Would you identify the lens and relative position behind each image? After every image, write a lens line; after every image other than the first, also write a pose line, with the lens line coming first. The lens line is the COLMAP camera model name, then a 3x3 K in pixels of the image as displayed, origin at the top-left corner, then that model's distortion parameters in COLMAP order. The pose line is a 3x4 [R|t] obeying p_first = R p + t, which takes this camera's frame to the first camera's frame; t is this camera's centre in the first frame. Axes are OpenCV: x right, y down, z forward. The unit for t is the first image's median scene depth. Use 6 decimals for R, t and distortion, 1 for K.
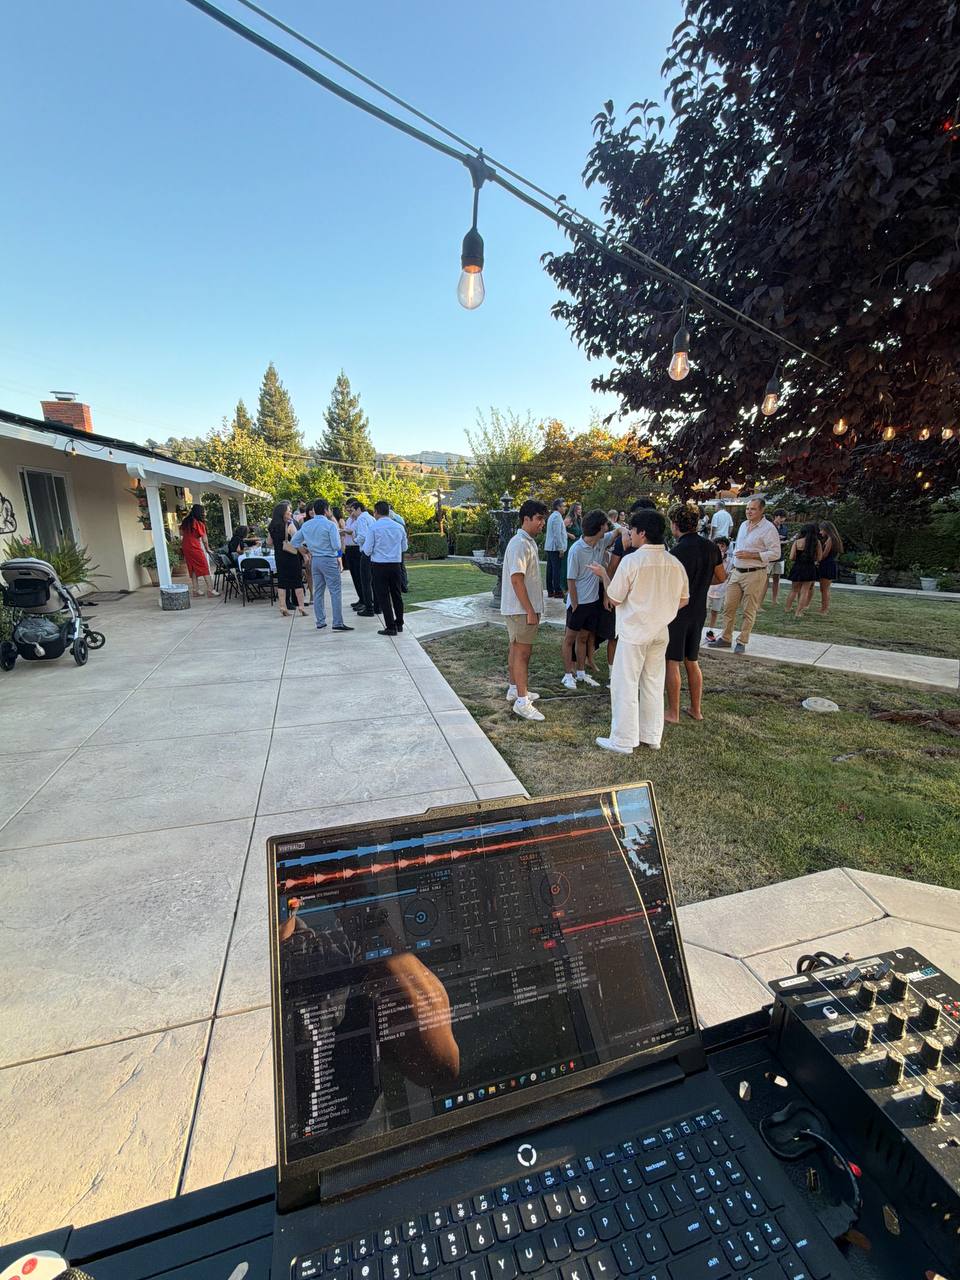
lens RADIAL K [[535.5, 0, 479.1], [0, 535.5, 640.0], [0, 0, 1]] dist [0.003192, 0.000175]
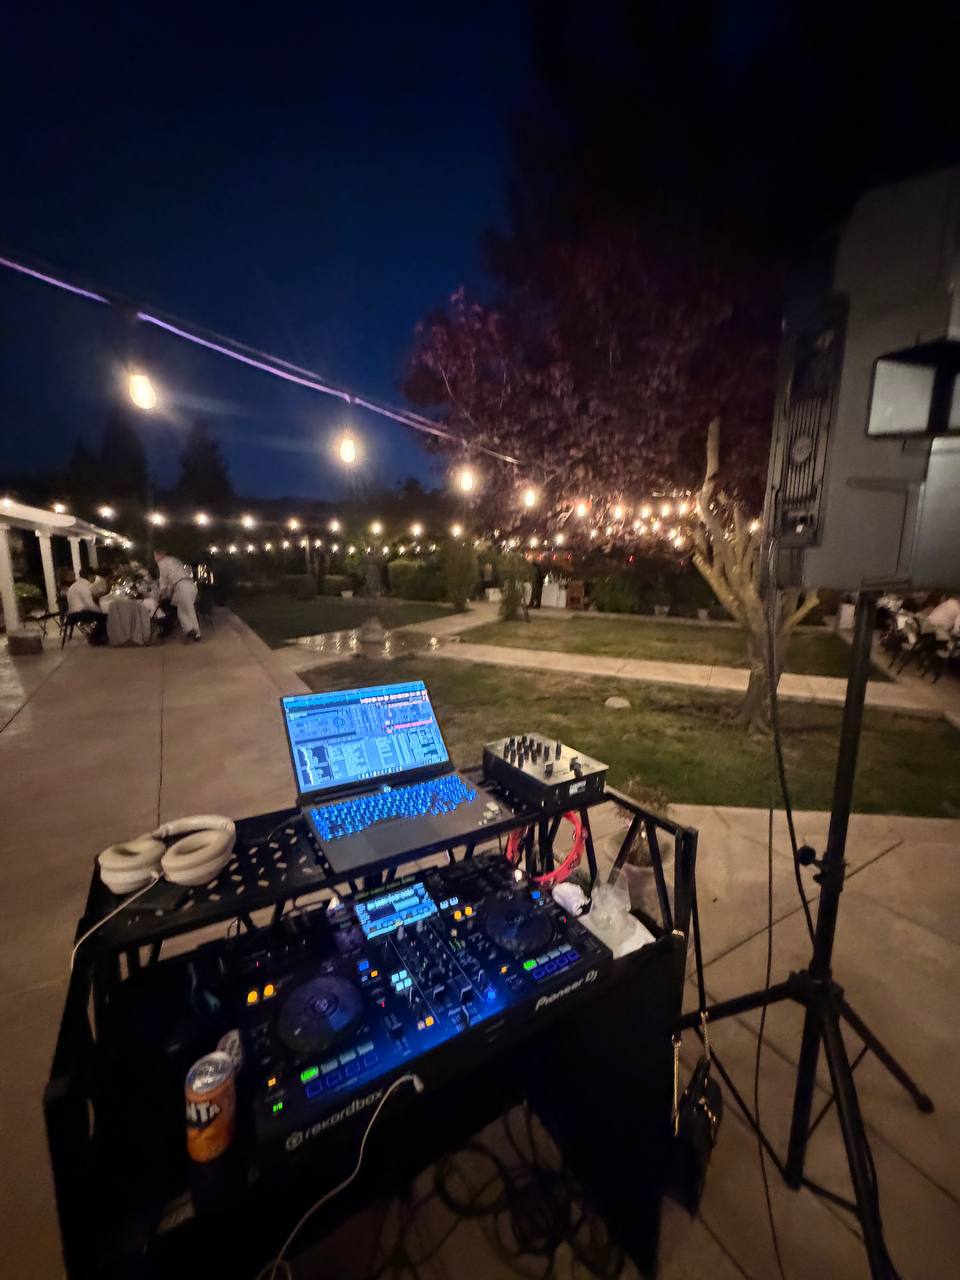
lens RADIAL K [[510.2, 0, 481.3], [0, 510.2, 635.5], [0, 0, 1]] dist [-0.005516, 0.001297]
pose [[0.966119, -0.031802, 0.256131, -0.006677], [0.052331, 0.995904, -0.073734, 0.026551], [-0.252737, 0.084639, 0.963826, -0.131075]]
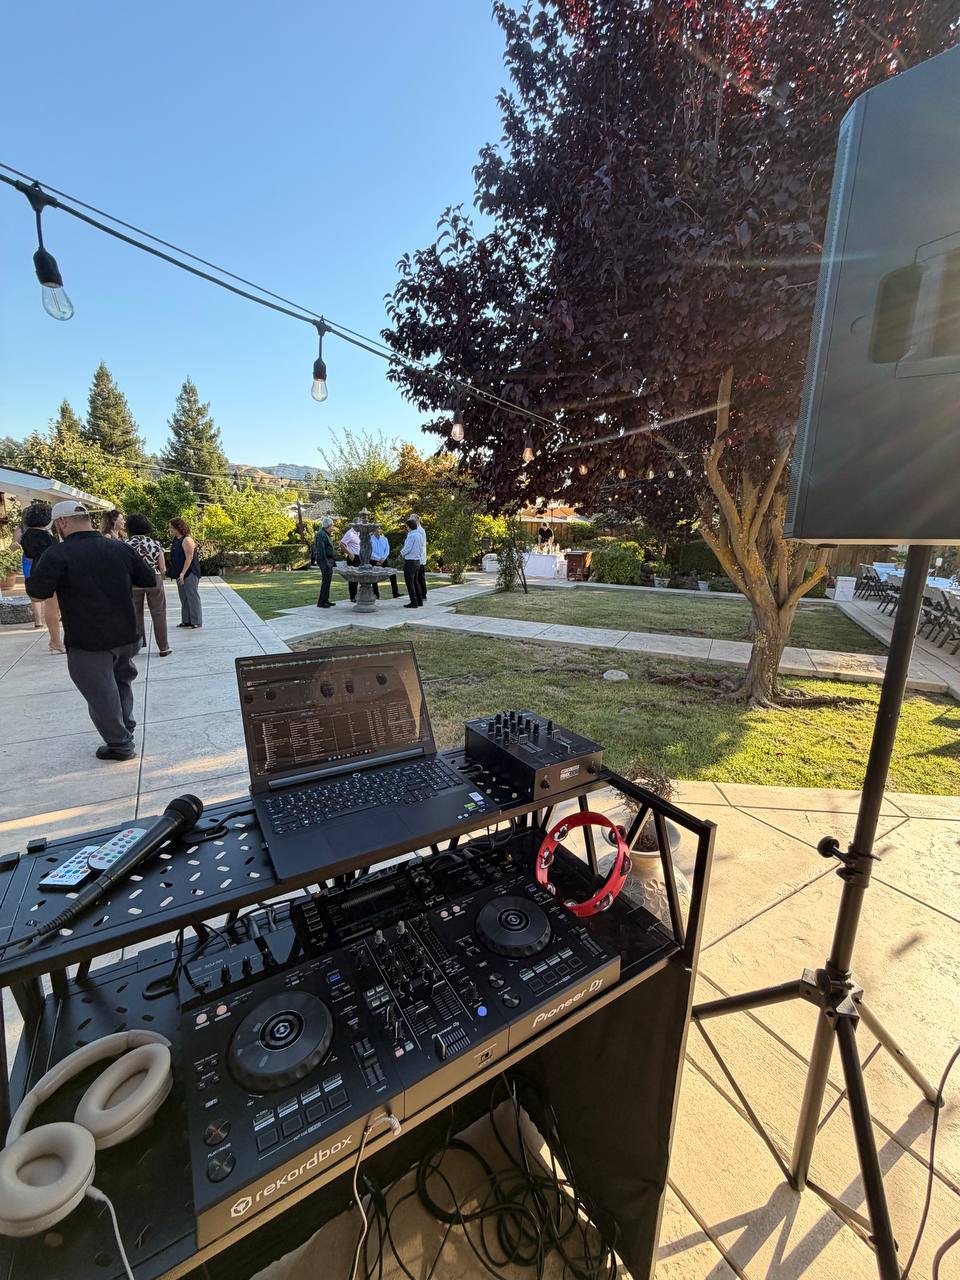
lens RADIAL K [[510.2, 0, 478.8], [0, 510.2, 636.7], [0, 0, 1]] dist [-0.005516, 0.001297]
pose [[0.966733, -0.040193, 0.252609, 0.005095], [0.045650, 0.998833, -0.015777, 0.027918], [-0.251680, 0.026784, 0.967440, -0.103605]]
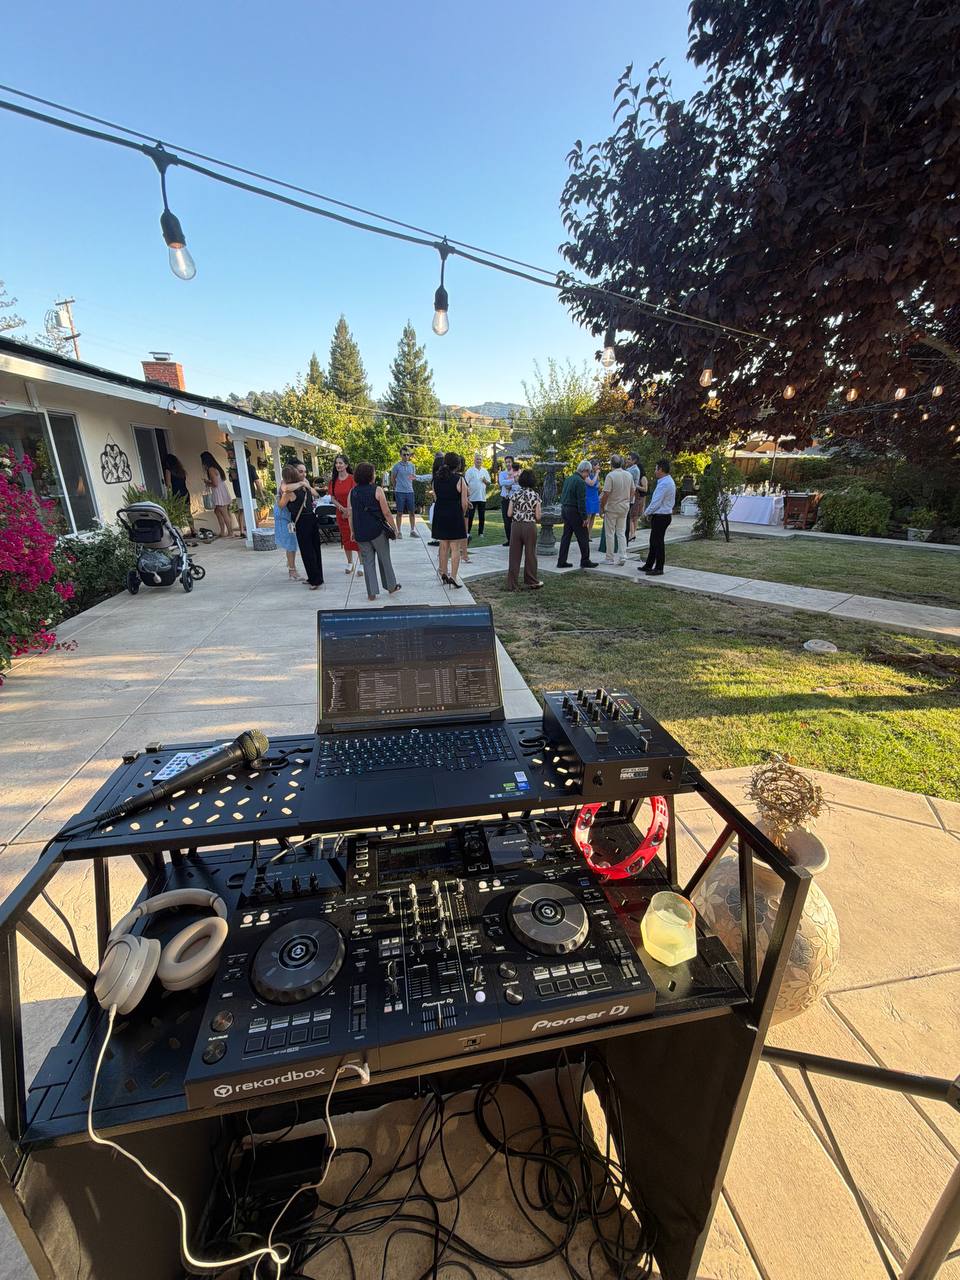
lens RADIAL K [[510.2, 0, 479.3], [0, 510.2, 640.6], [0, 0, 1]] dist [-0.005516, 0.001297]
pose [[0.993879, 0.038366, -0.103598, 0.044274], [-0.027977, 0.994600, 0.099937, 0.021943], [0.106873, -0.096427, 0.989586, -0.090850]]
